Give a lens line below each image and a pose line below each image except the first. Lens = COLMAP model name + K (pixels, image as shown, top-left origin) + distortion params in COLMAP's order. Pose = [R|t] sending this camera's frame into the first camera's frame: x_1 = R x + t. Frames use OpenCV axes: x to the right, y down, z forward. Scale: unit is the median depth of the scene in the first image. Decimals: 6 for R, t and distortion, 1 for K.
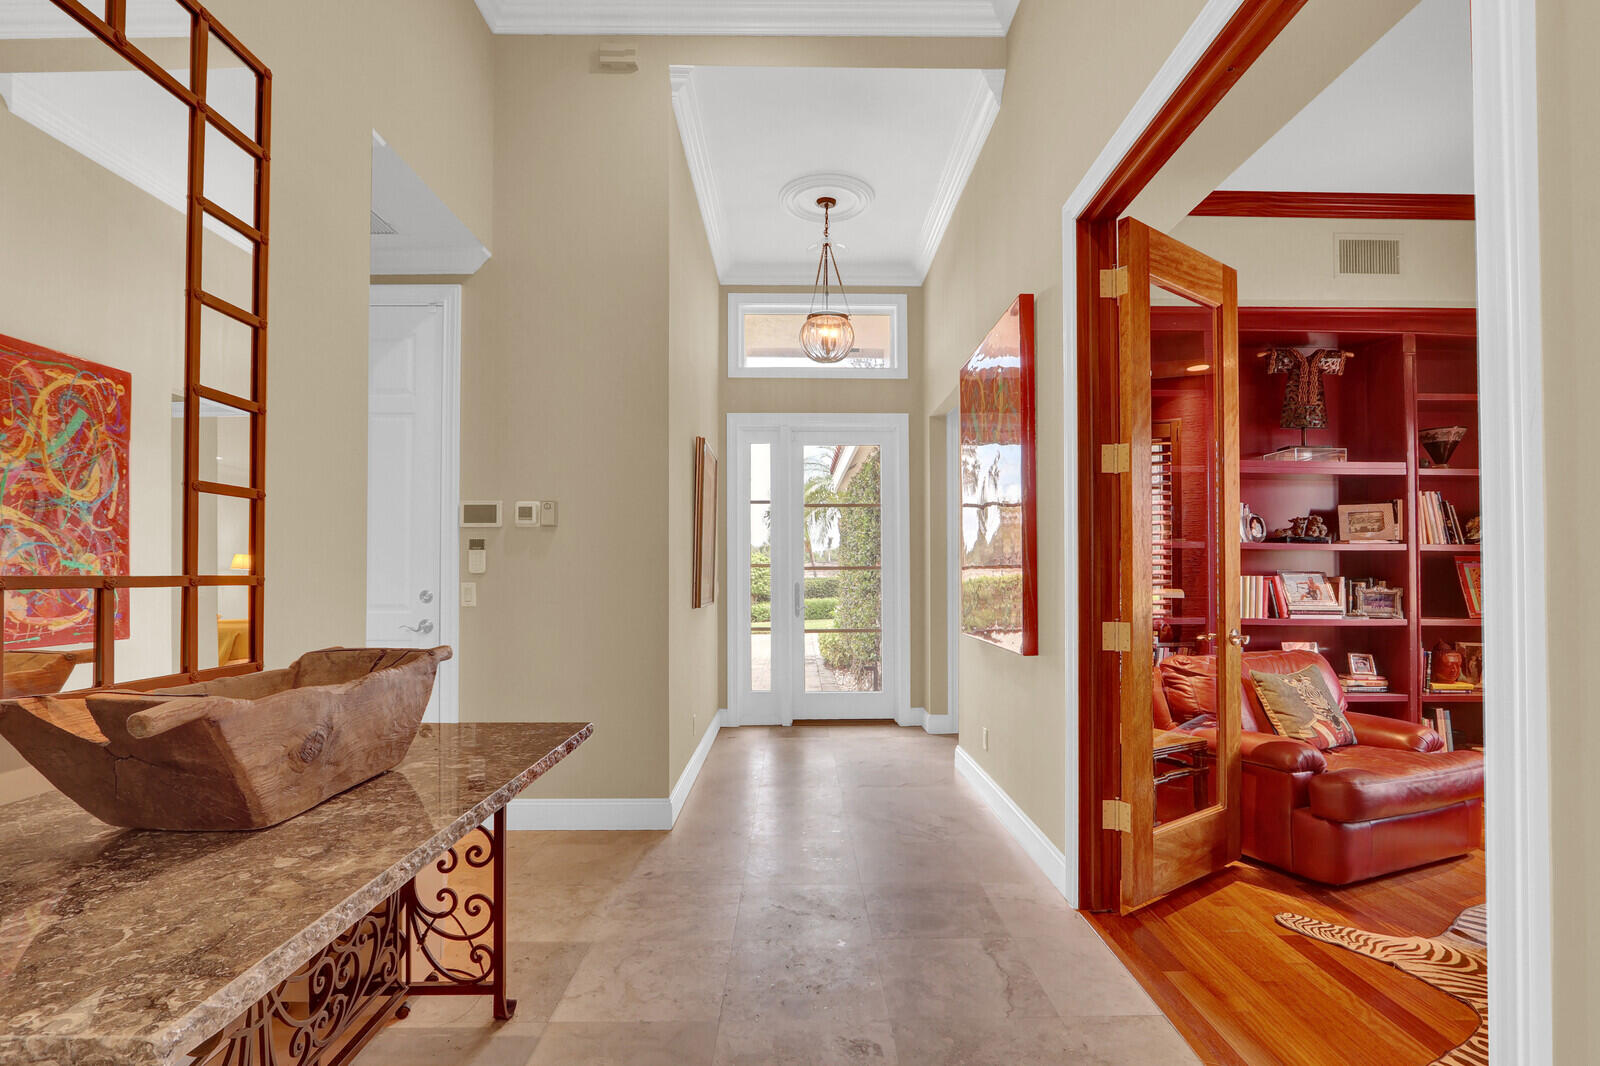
lens RADIAL K [[781.3, 0, 799.8], [0, 781.3, 566.6], [0, 0, 1]] dist [-0.017353, 0.000360]
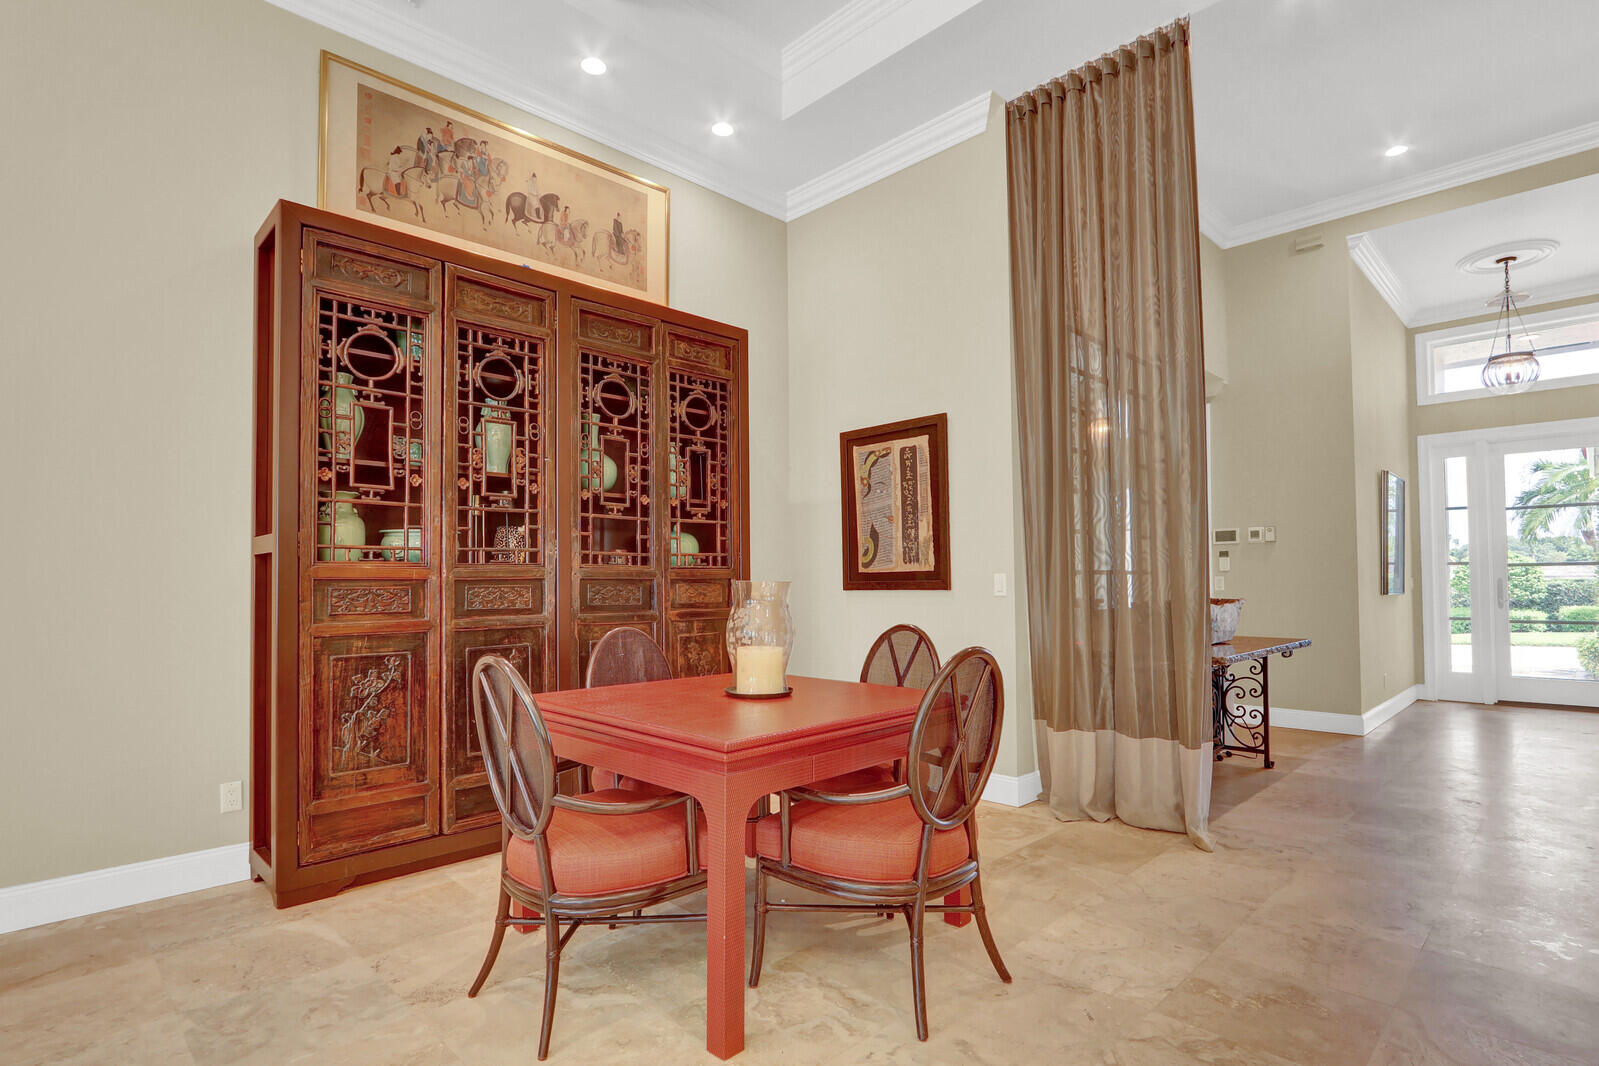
lens RADIAL K [[780.9, 0, 799.3], [0, 780.9, 566.6], [0, 0, 1]] dist [-0.017353, 0.000360]
pose [[0.692745, -0.024375, -0.720770, 0.110091], [0.014608, 0.999698, -0.019768, 0.012339], [0.721034, 0.003165, 0.692892, -0.555779]]
